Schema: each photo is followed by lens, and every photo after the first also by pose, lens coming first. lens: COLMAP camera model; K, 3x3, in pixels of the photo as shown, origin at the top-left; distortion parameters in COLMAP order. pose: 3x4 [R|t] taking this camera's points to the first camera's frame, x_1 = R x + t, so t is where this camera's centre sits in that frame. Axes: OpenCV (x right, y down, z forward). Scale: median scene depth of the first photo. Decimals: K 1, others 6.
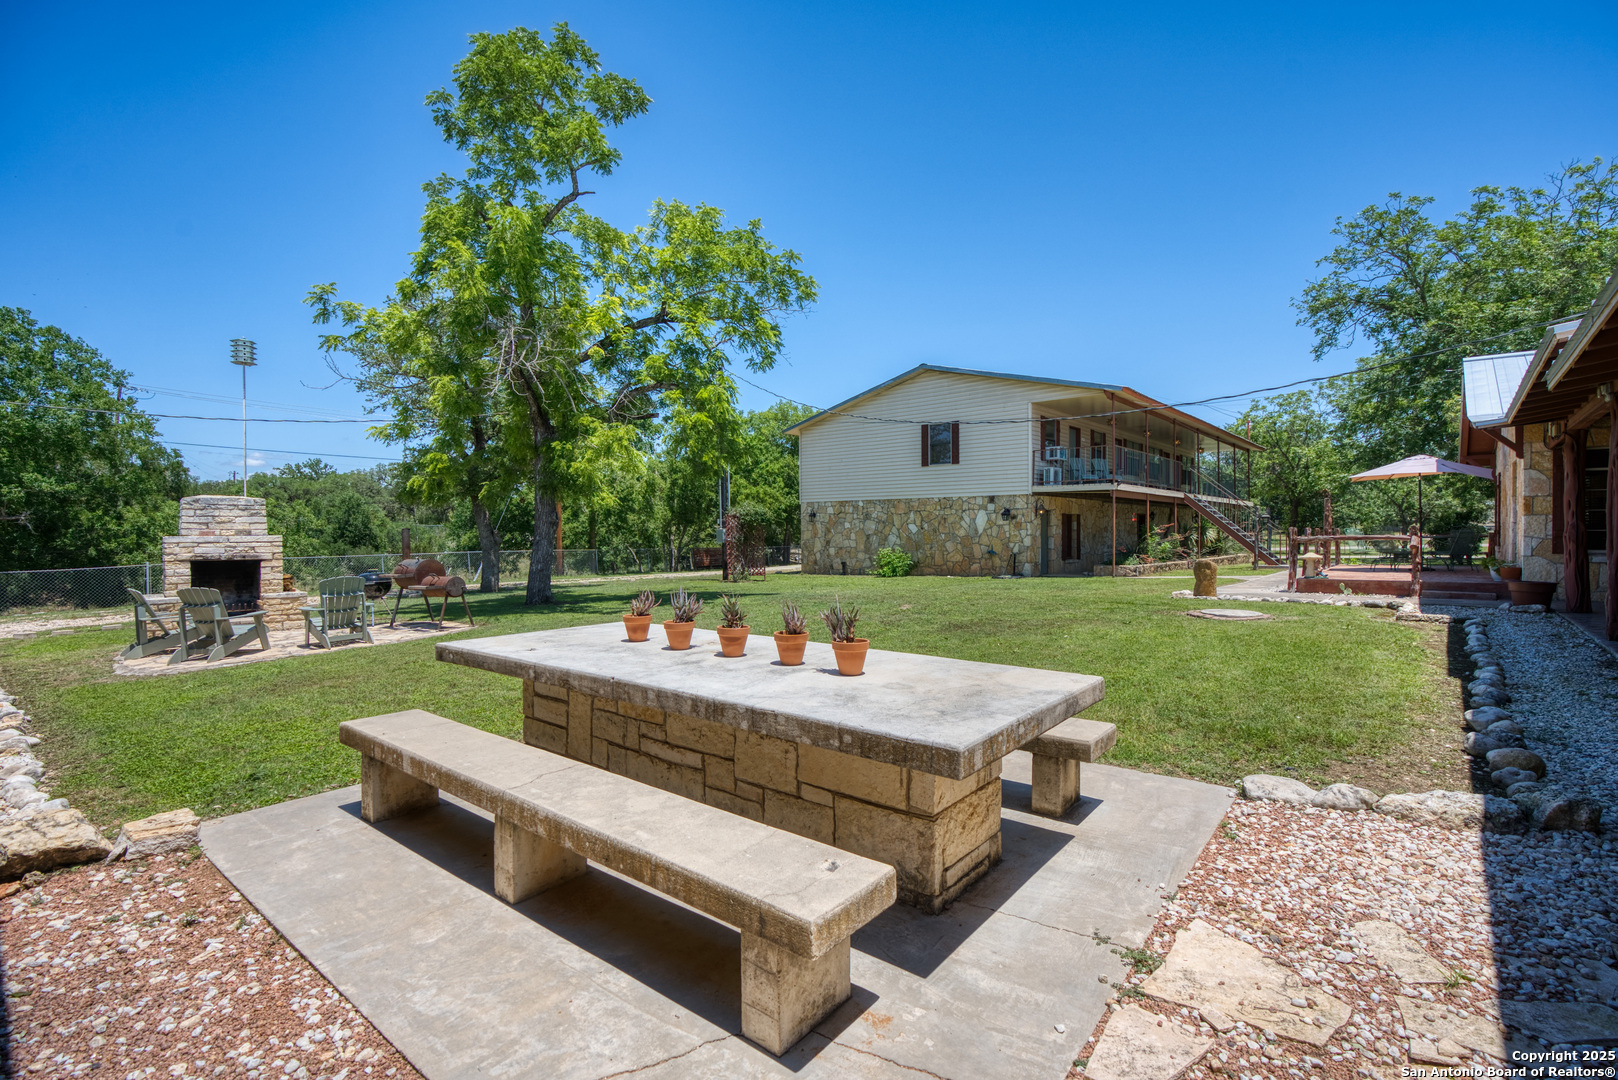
lens RADIAL K [[731.1, 0, 812.9], [0, 731.1, 537.4], [0, 0, 1]] dist [-0.007007, 0.001185]
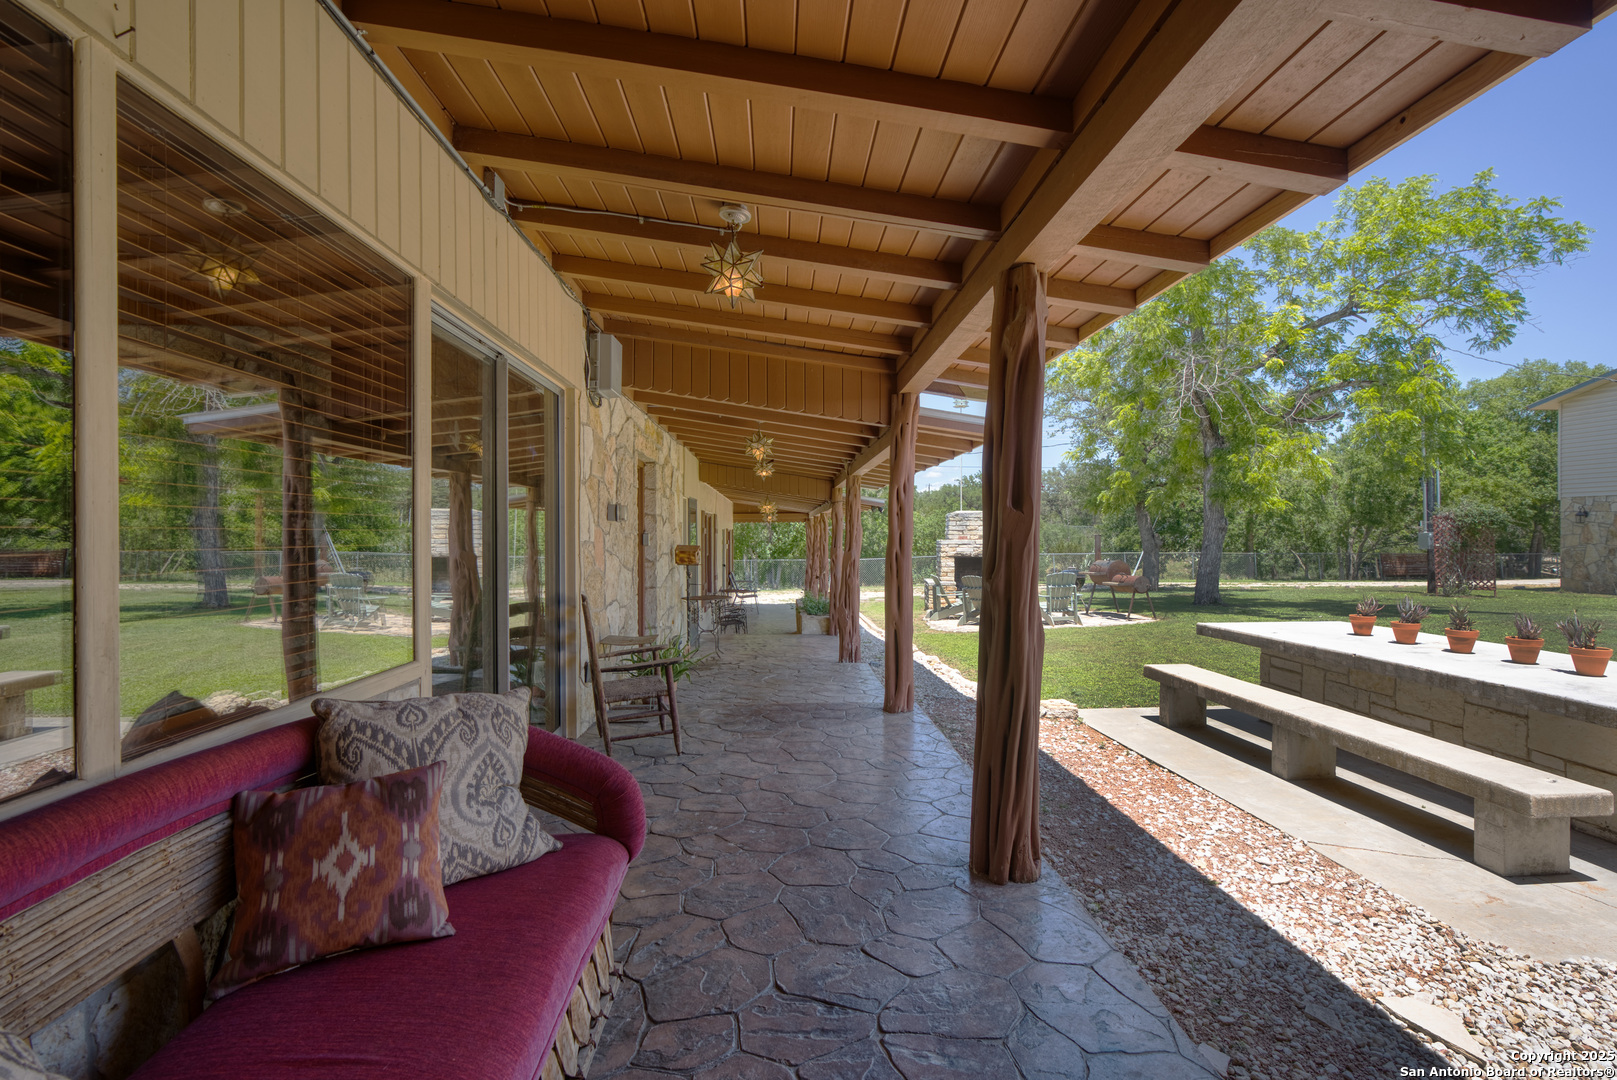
lens RADIAL K [[730.7, 0, 812.4], [0, 730.7, 537.4], [0, 0, 1]] dist [-0.007007, 0.001185]
pose [[0.682054, 0.007679, -0.731261, 0.009452], [-0.006709, 0.999968, 0.004243, -0.007720], [0.731271, 0.002012, 0.682084, -0.147465]]
